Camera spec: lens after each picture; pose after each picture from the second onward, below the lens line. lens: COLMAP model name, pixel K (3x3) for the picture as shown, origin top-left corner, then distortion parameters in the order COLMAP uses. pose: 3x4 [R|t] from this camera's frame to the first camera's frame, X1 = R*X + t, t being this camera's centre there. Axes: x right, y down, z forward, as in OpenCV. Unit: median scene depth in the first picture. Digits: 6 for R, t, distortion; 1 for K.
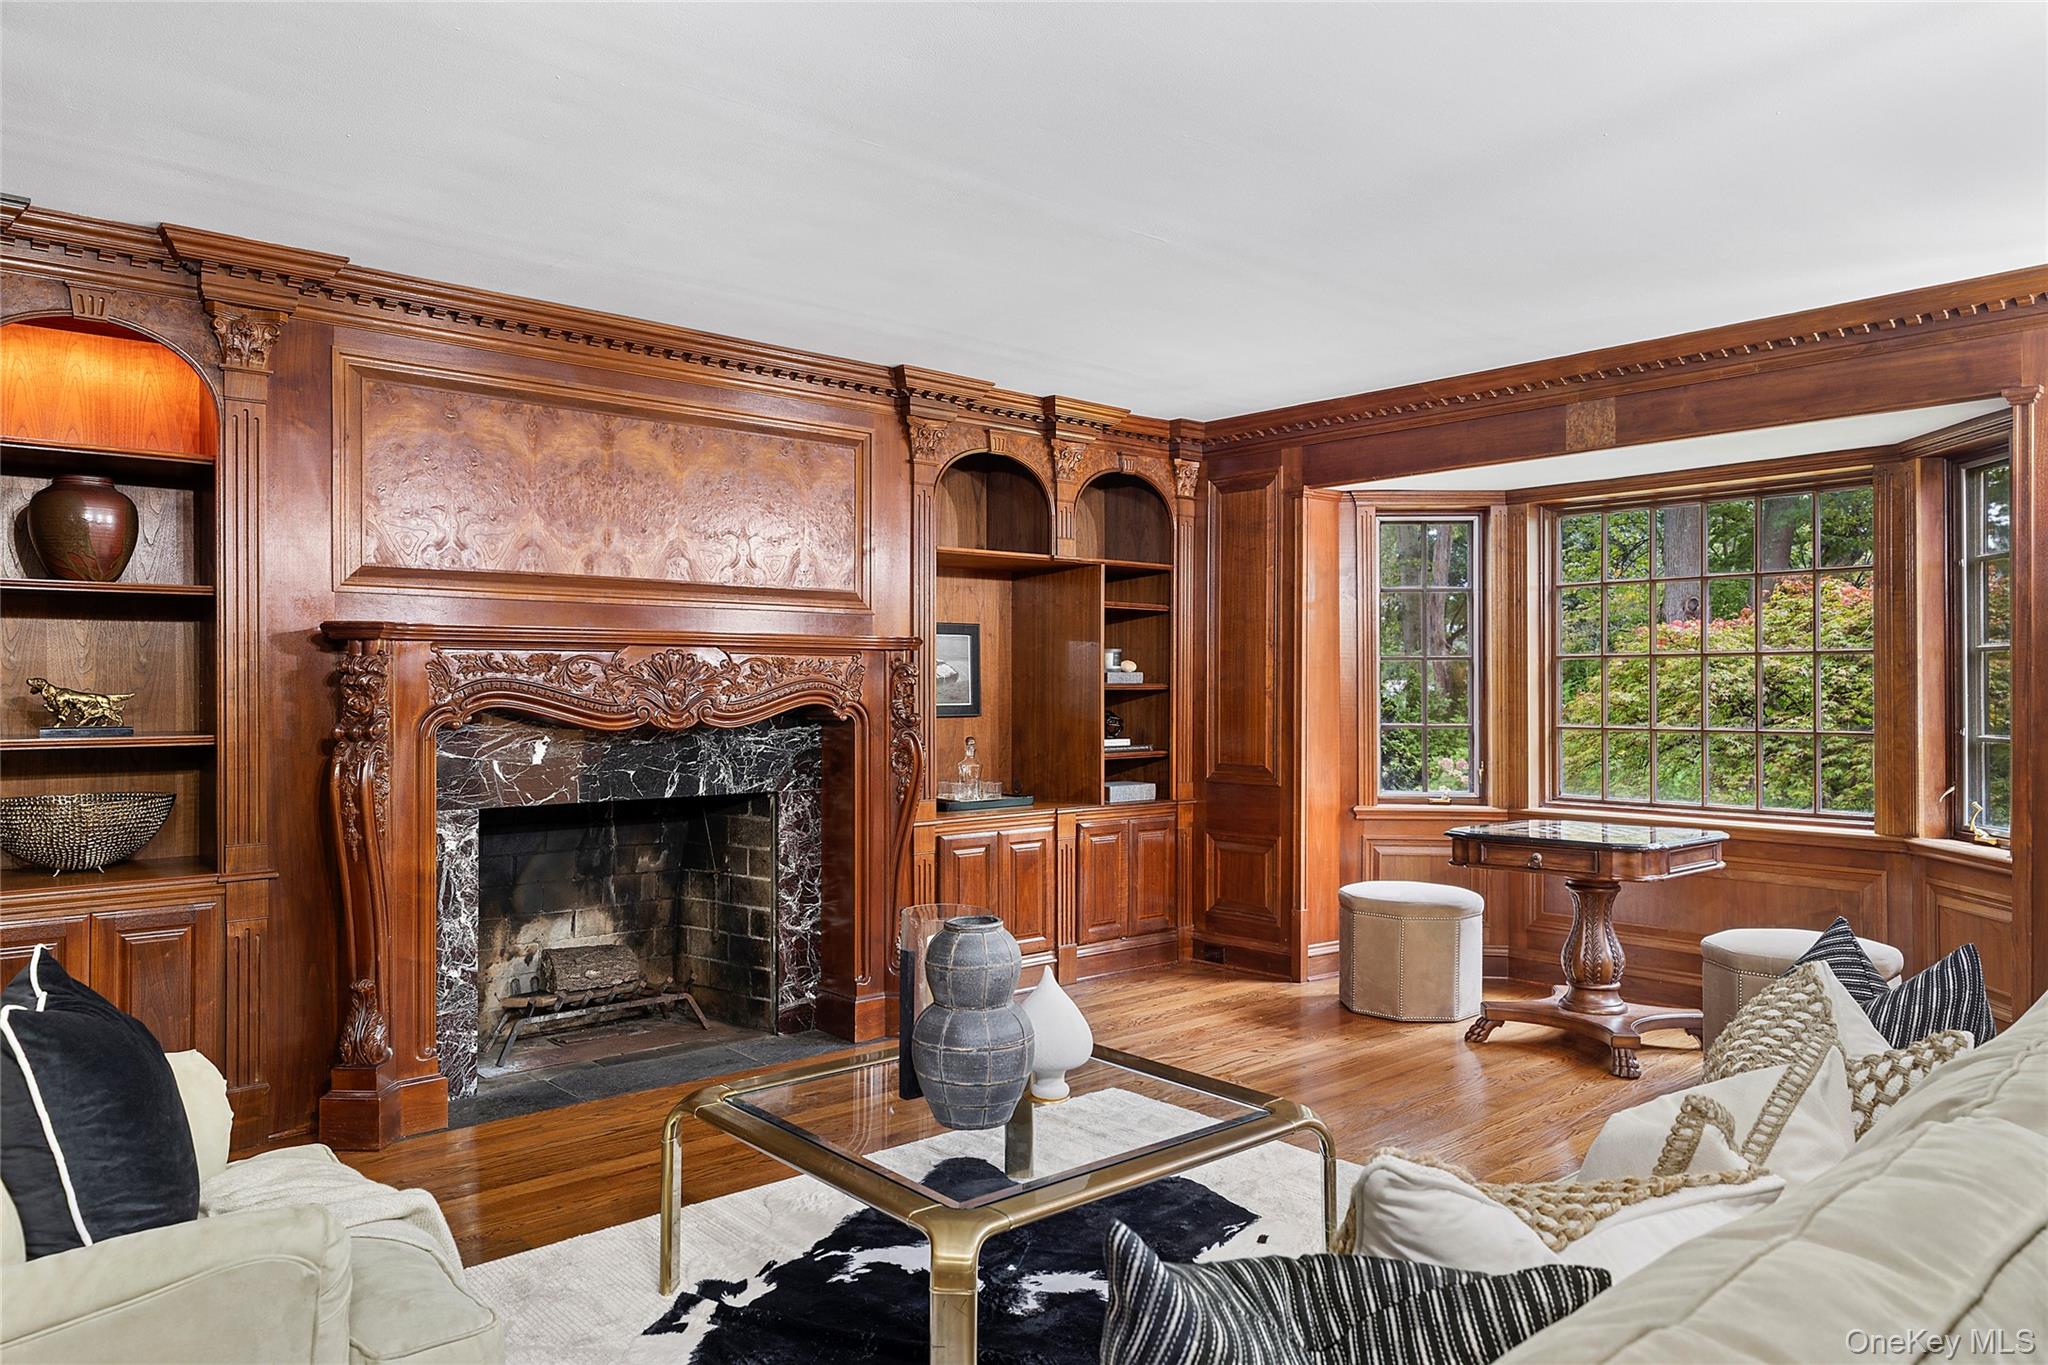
lens RADIAL K [[1350.2, 0, 1024.0], [0, 1350.2, 682.5], [0, 0, 1]] dist [0.006666, 0.000993]
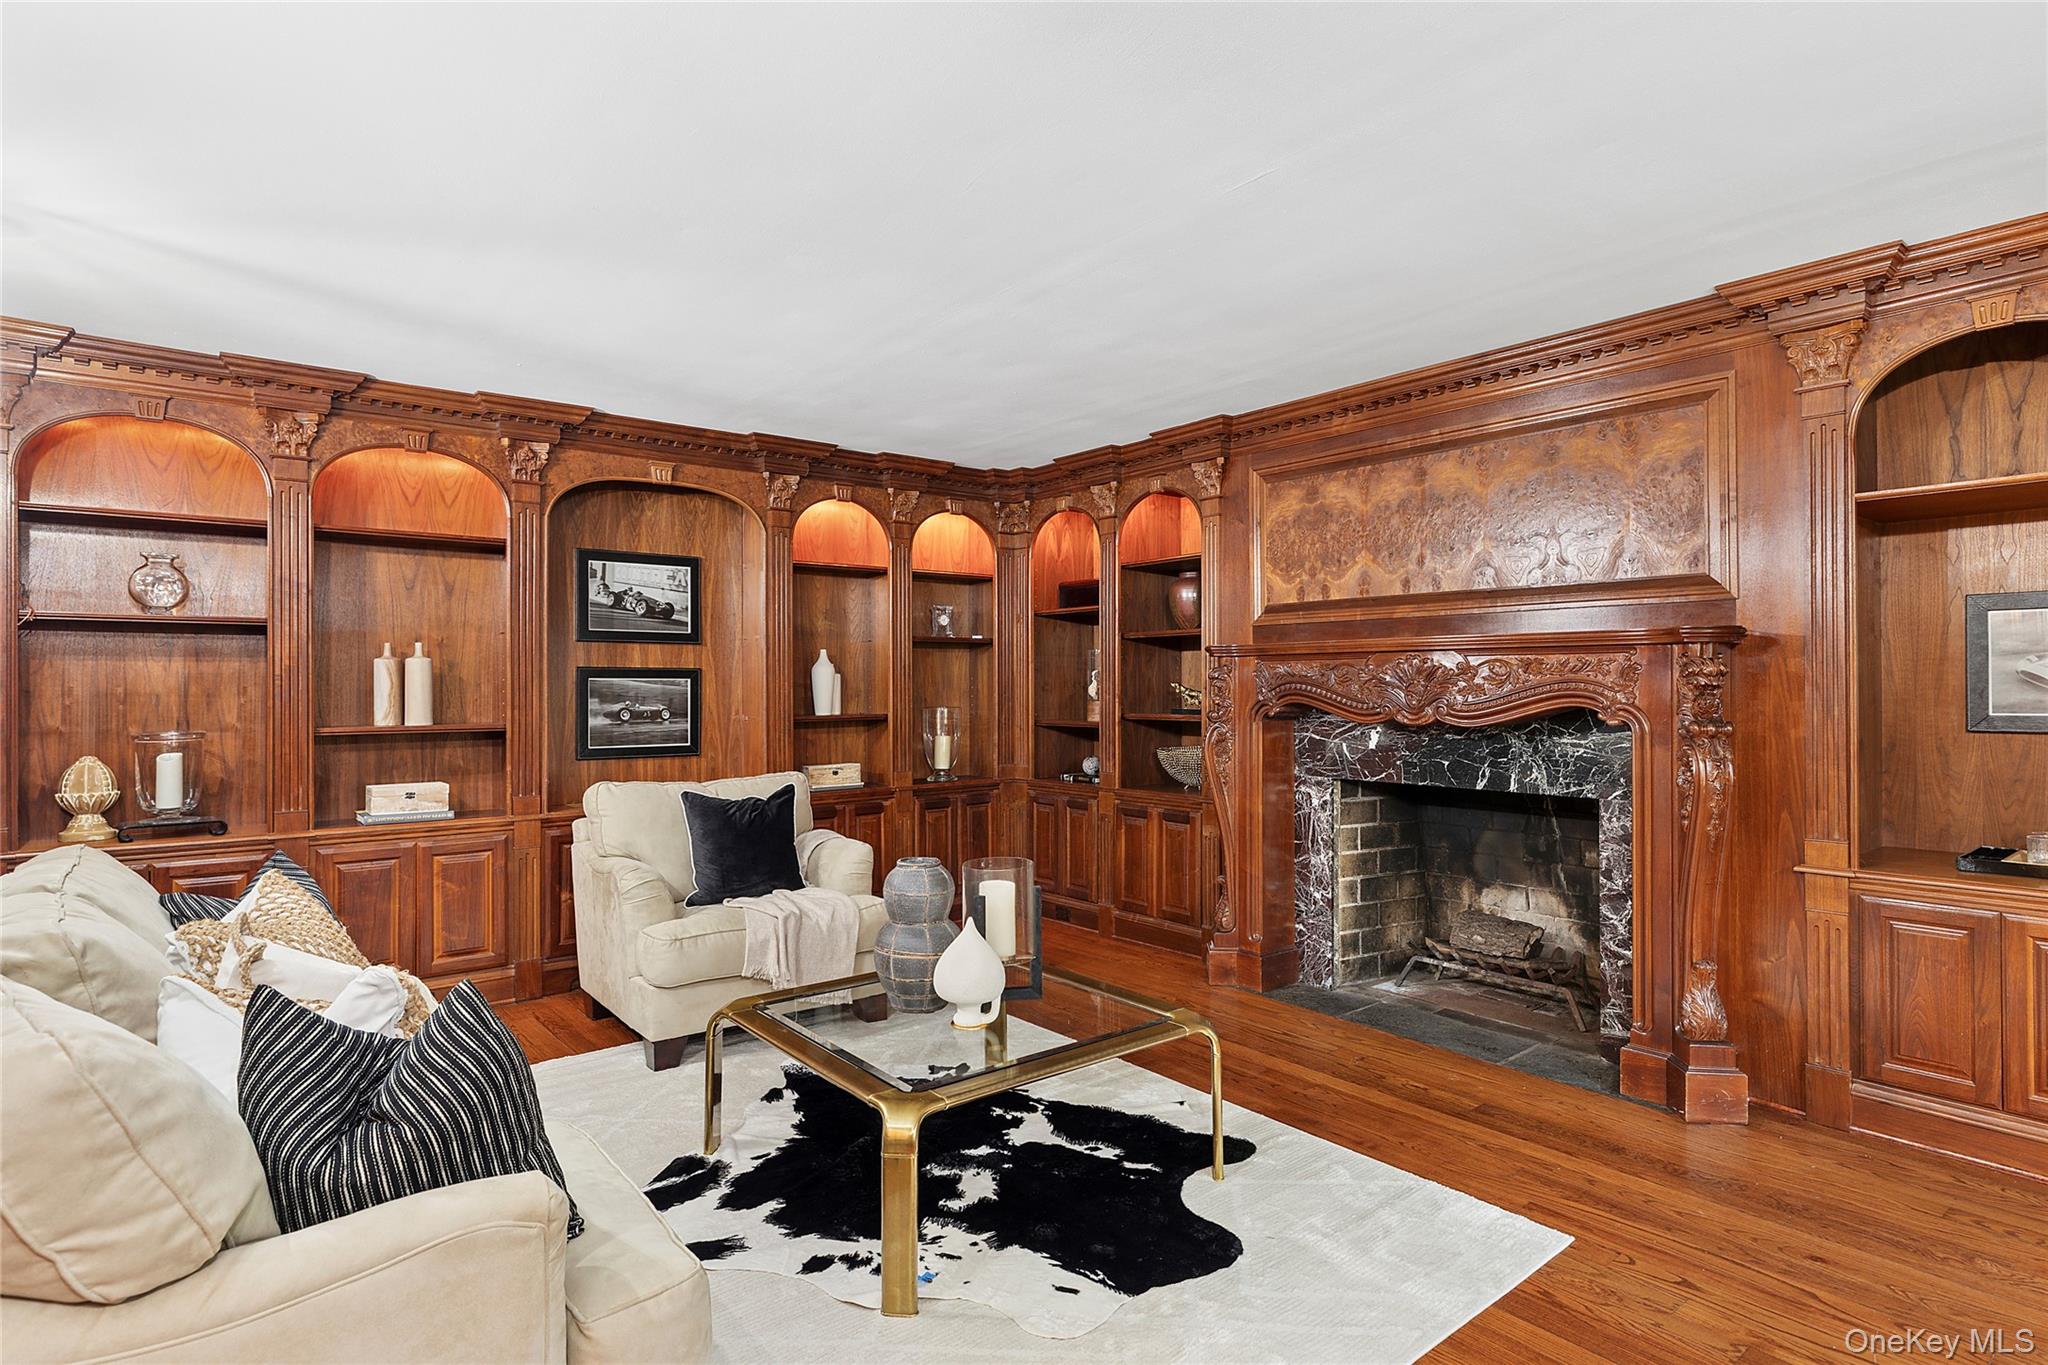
lens RADIAL K [[1050.5, 0, 1024.0], [0, 1050.5, 682.5], [0, 0, 1]] dist [0.004771, 0.000430]
pose [[-0.026495, -0.002756, -0.999645, 0.587114], [0.004970, 0.999983, -0.002888, -0.000267], [0.999637, -0.005045, -0.026481, 0.650592]]
